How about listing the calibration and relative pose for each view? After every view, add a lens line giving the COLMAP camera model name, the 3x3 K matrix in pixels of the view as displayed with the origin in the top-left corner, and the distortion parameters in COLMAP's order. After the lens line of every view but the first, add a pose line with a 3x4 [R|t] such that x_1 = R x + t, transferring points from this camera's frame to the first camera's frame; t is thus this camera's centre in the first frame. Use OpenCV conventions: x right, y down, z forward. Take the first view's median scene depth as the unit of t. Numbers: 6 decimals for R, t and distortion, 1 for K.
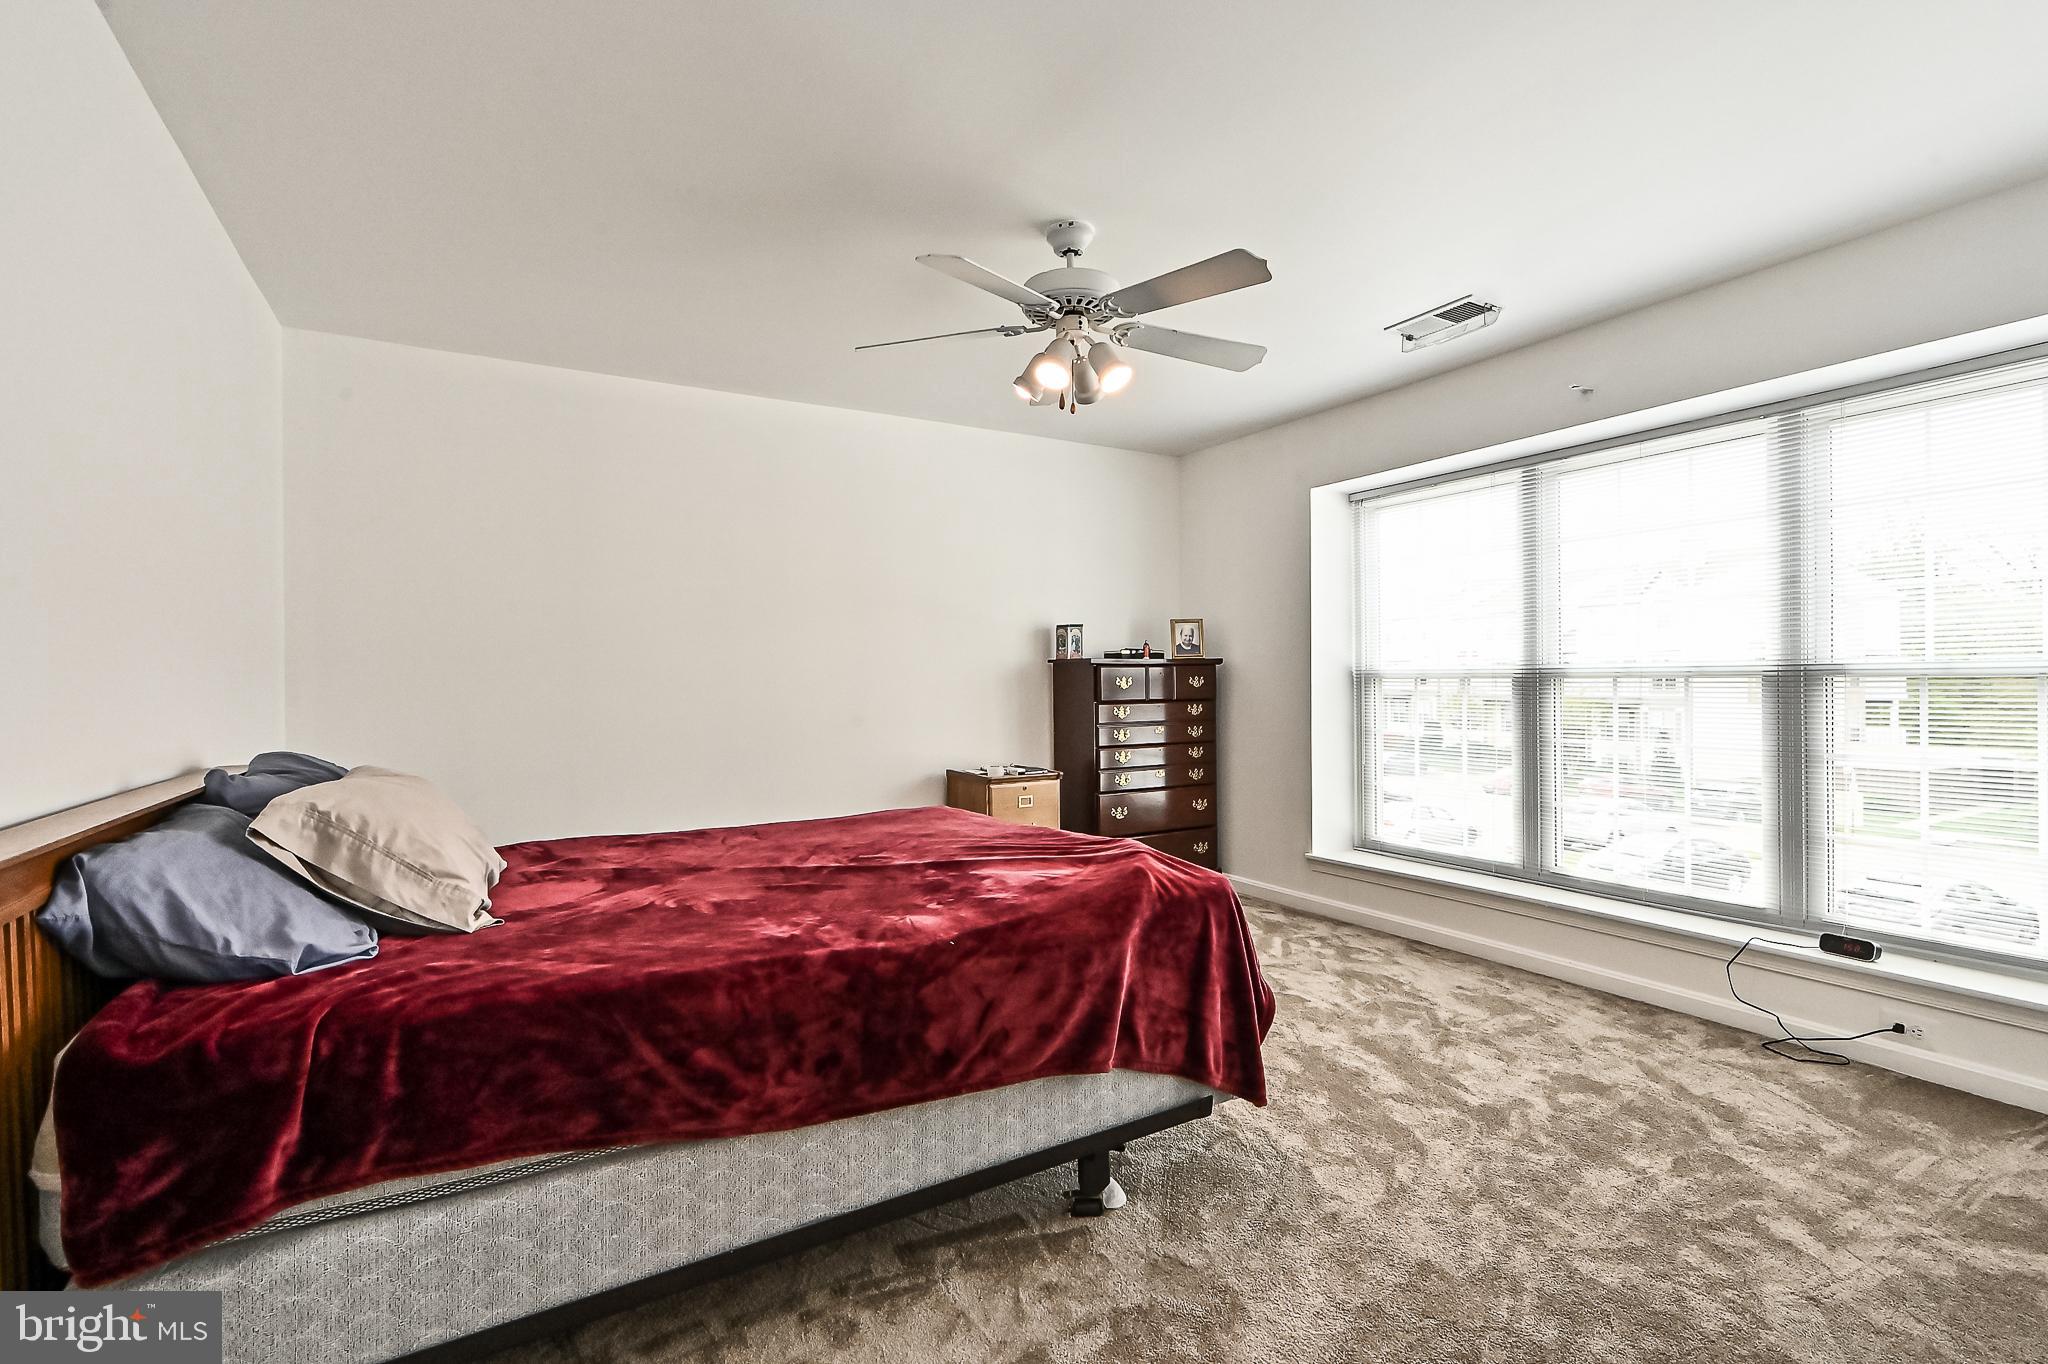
lens RADIAL K [[926.6, 0, 1027.9], [0, 926.6, 694.5], [0, 0, 1]] dist [-0.000367, -0.000139]
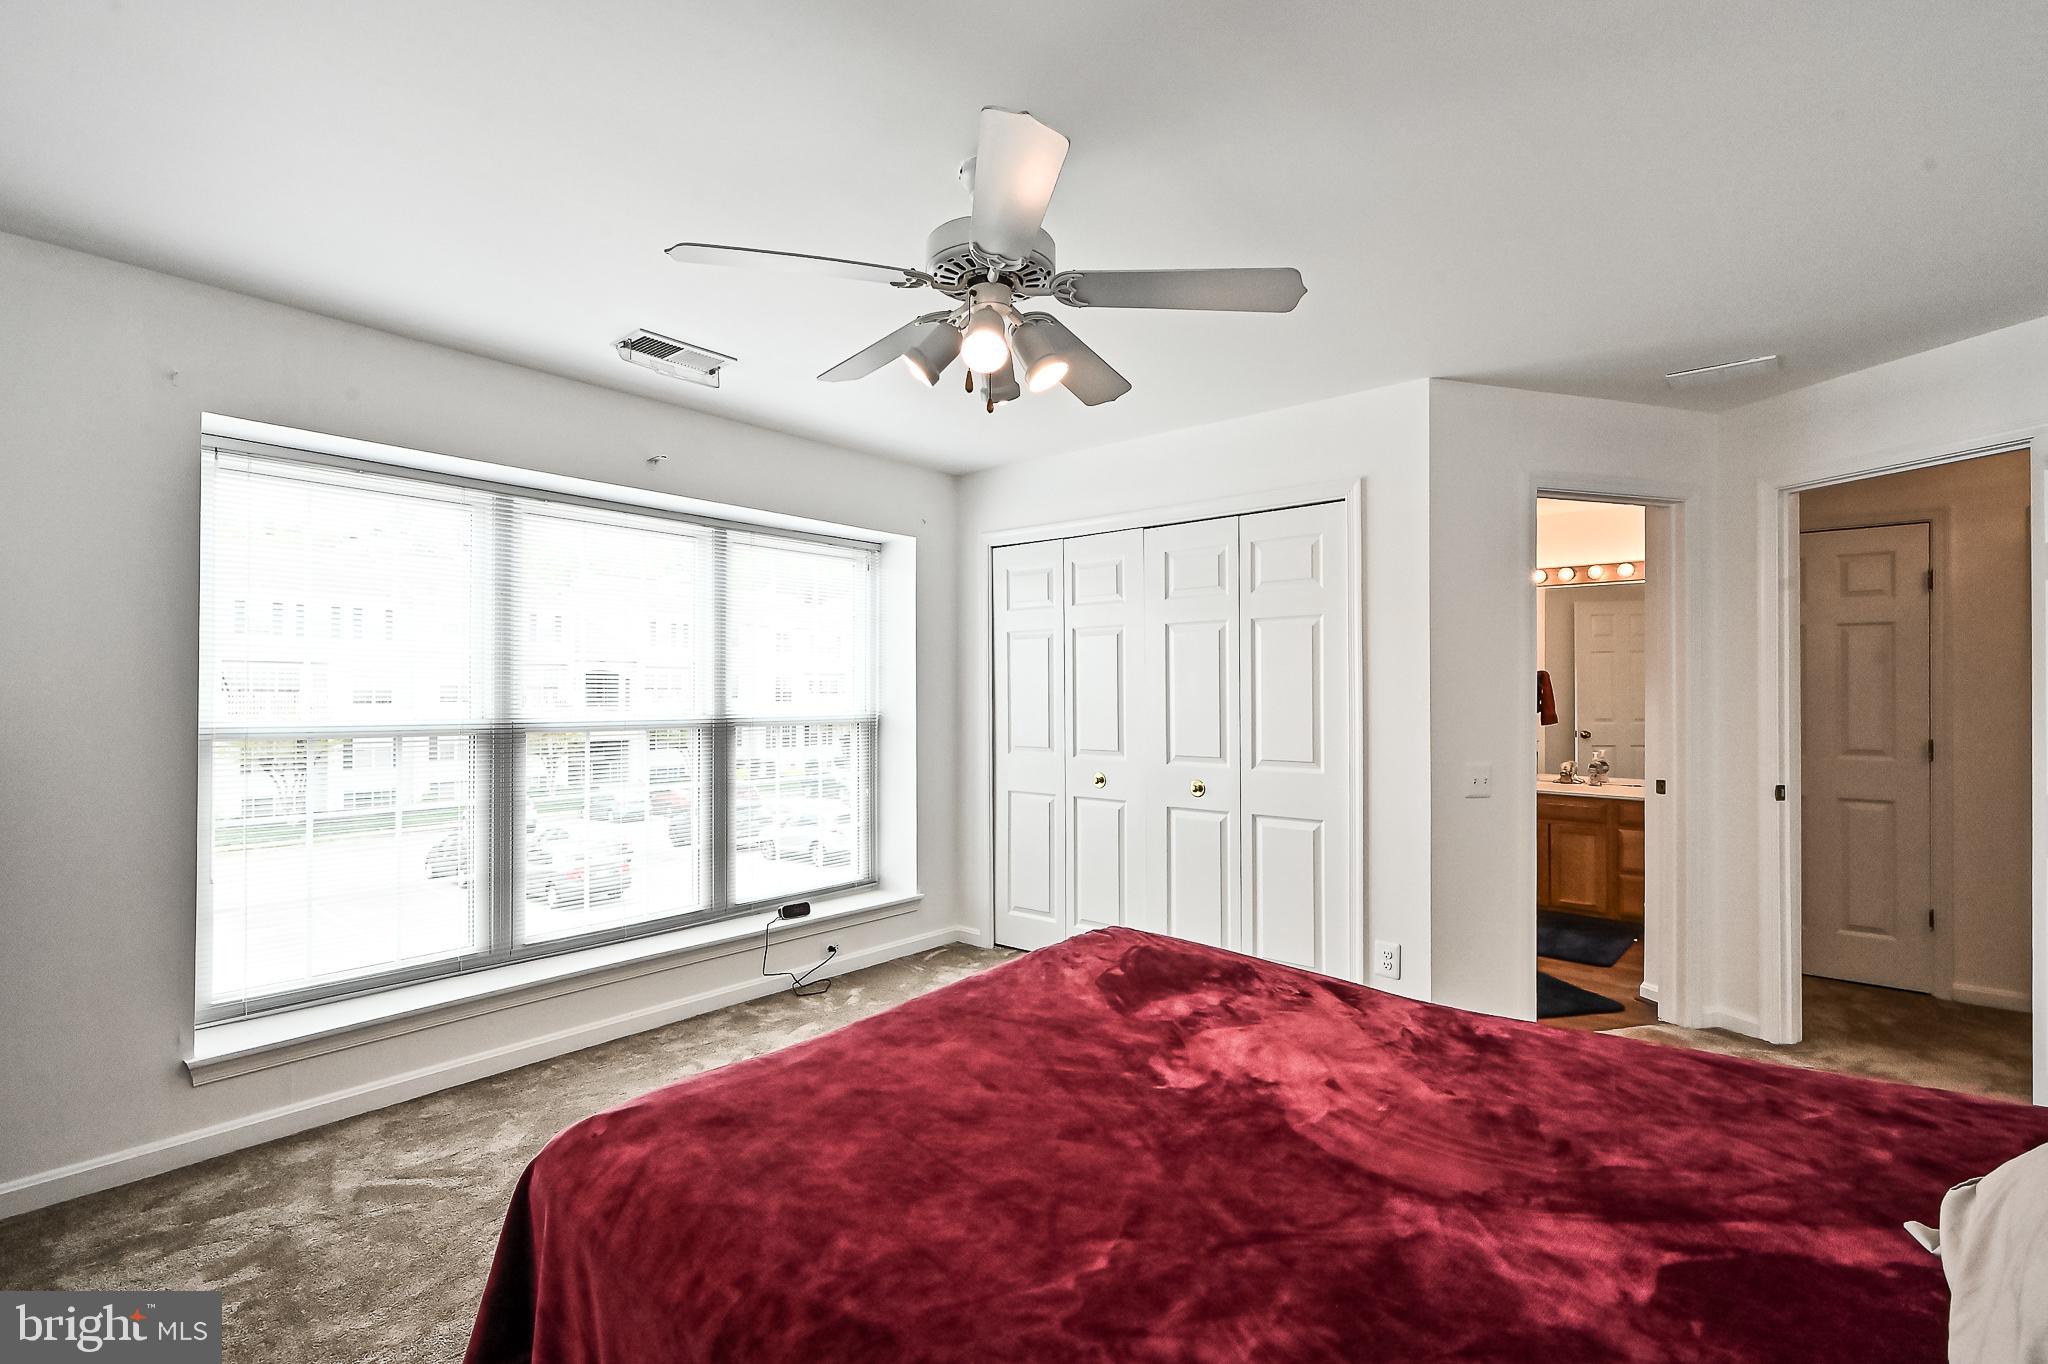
lens RADIAL K [[926.6, 0, 1027.9], [0, 926.6, 694.5], [0, 0, 1]] dist [-0.000367, -0.000139]
pose [[-0.330247, 0.034582, 0.943261, -0.467589], [0.038085, 0.999003, -0.023291, -0.014379], [-0.943126, 0.028232, -0.331235, 0.836291]]
